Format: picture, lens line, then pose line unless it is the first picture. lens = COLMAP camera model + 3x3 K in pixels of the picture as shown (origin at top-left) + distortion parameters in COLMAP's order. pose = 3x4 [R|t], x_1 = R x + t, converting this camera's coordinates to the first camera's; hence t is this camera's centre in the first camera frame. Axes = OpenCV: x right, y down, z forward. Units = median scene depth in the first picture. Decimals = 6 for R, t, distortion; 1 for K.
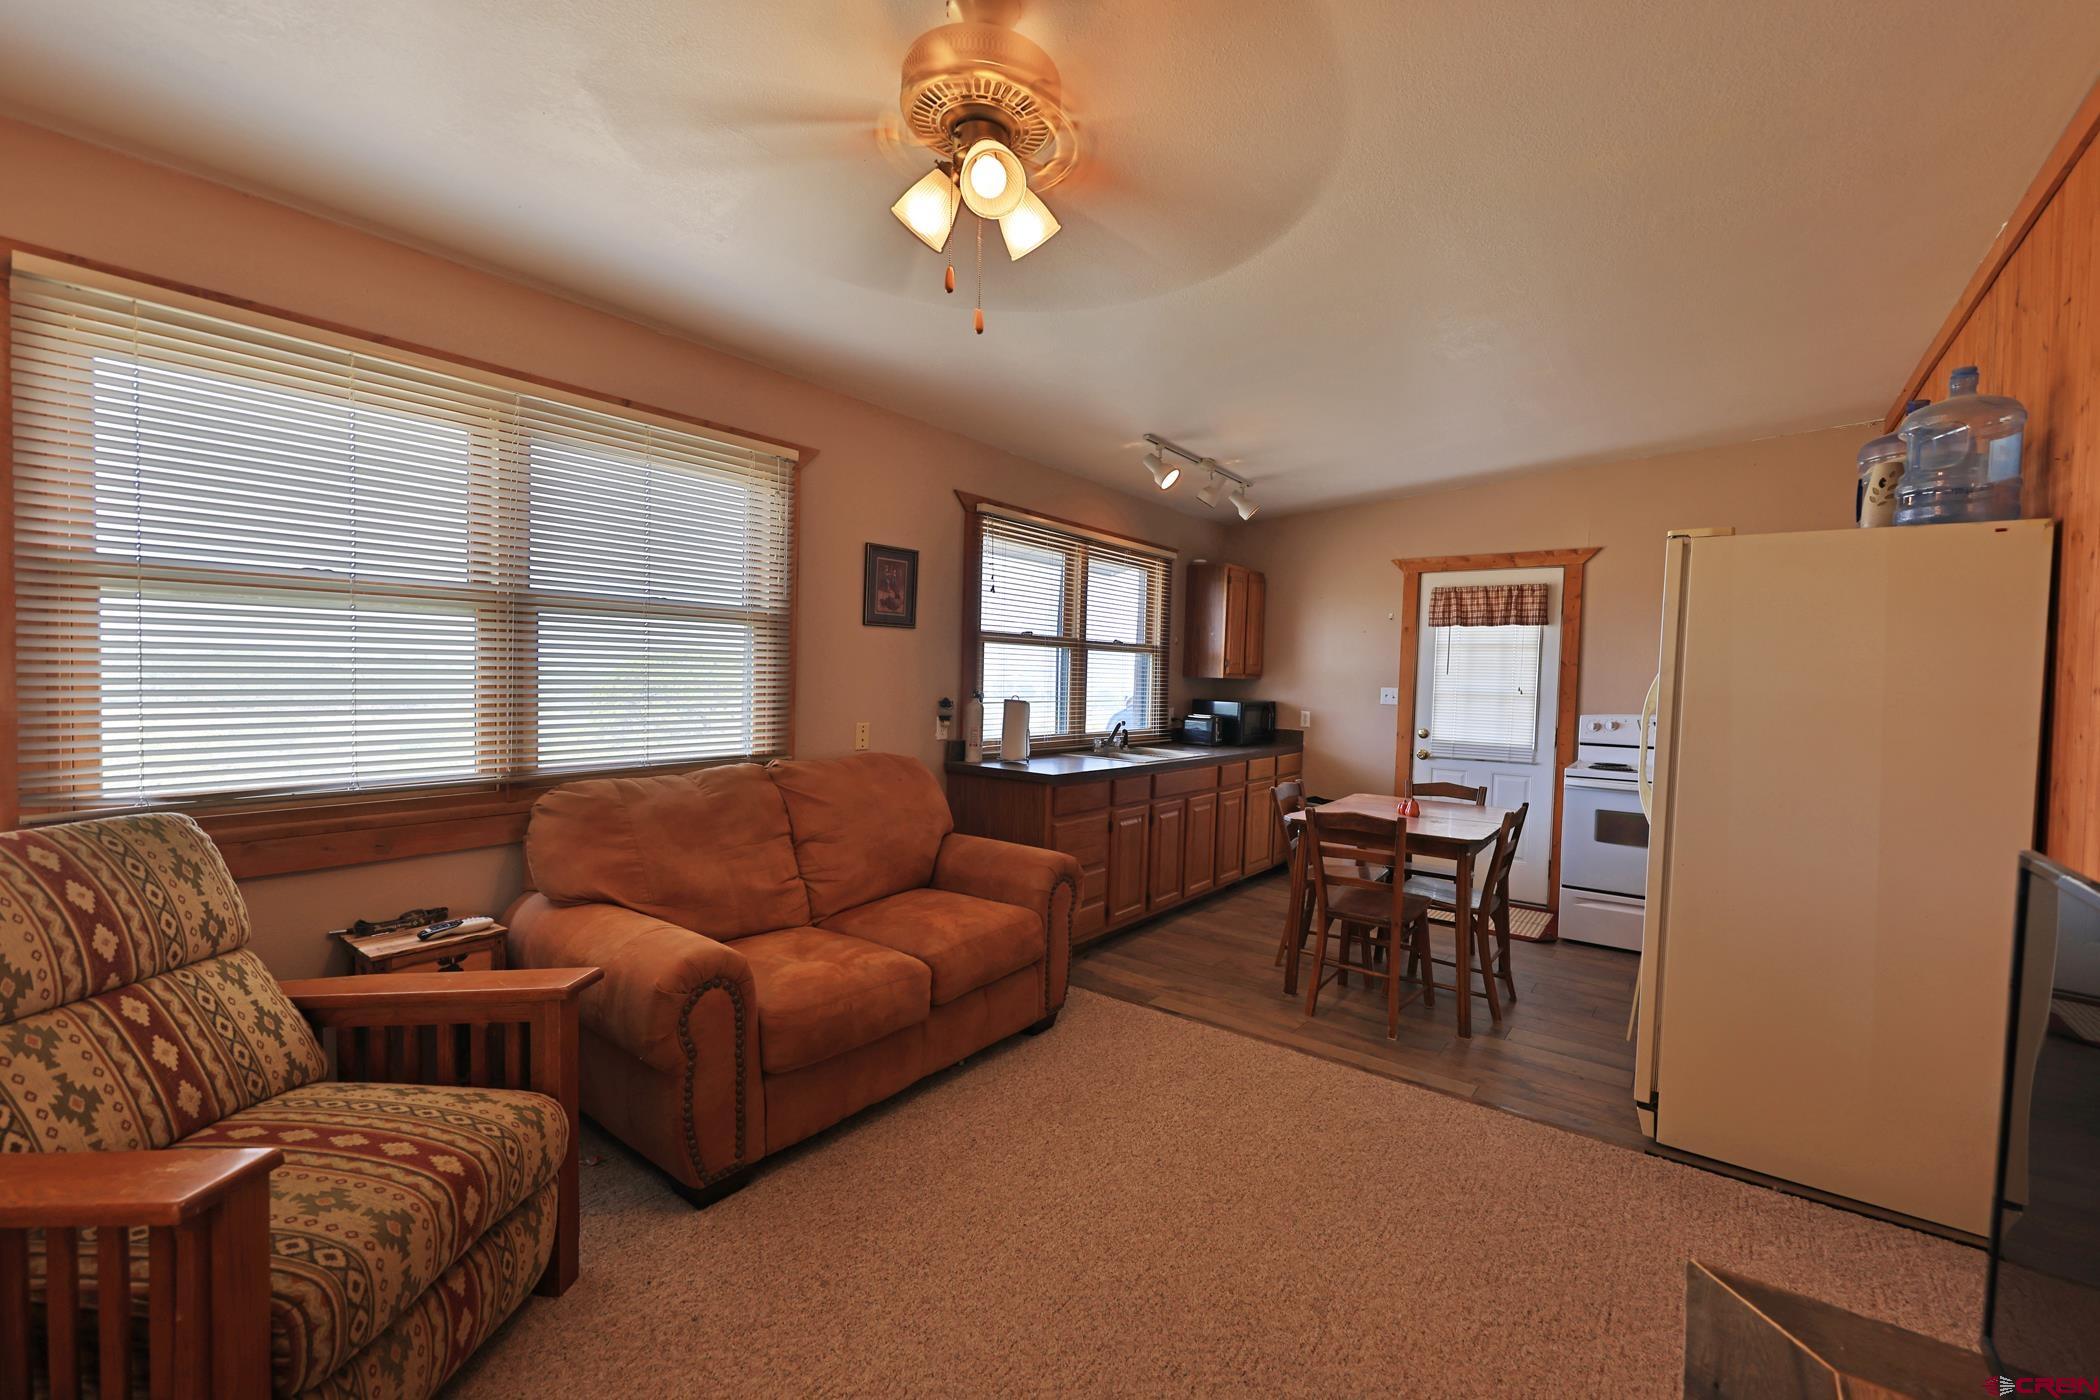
lens RADIAL K [[856.1, 0, 1064.7], [0, 856.1, 702.9], [0, 0, 1]] dist [0.003551, 0.000148]
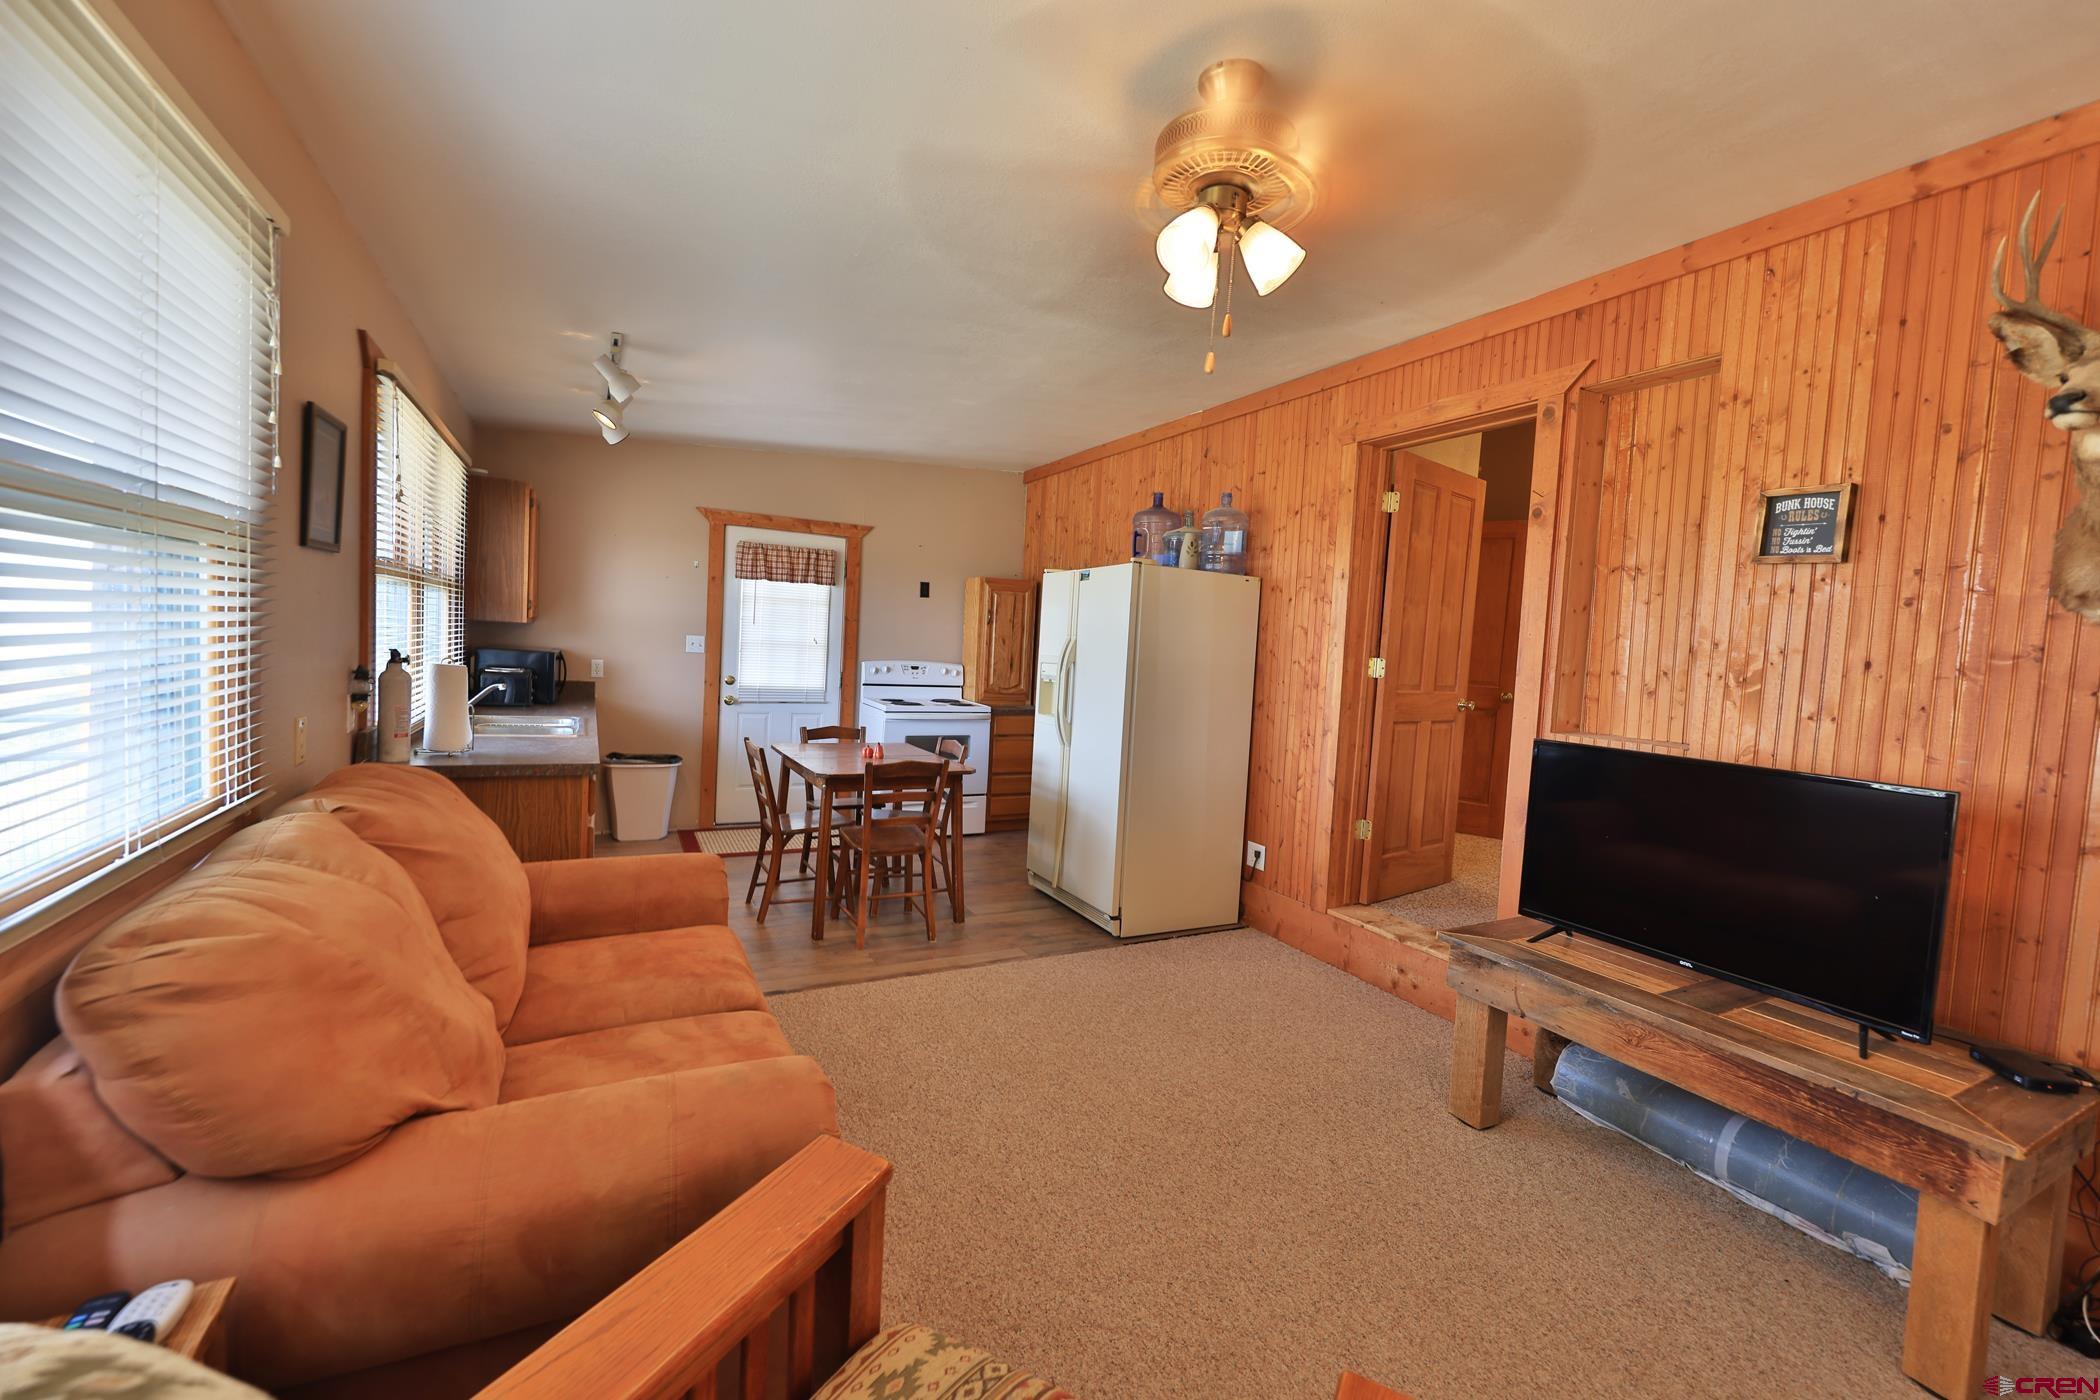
lens RADIAL K [[856.1, 0, 1050.1], [0, 856.1, 691.1], [0, 0, 1]] dist [0.003551, 0.000148]
pose [[0.434091, -0.052794, 0.899321, -0.393824], [-0.013797, 0.997775, 0.065233, -0.027466], [-0.900763, -0.040725, 0.432397, 0.218781]]
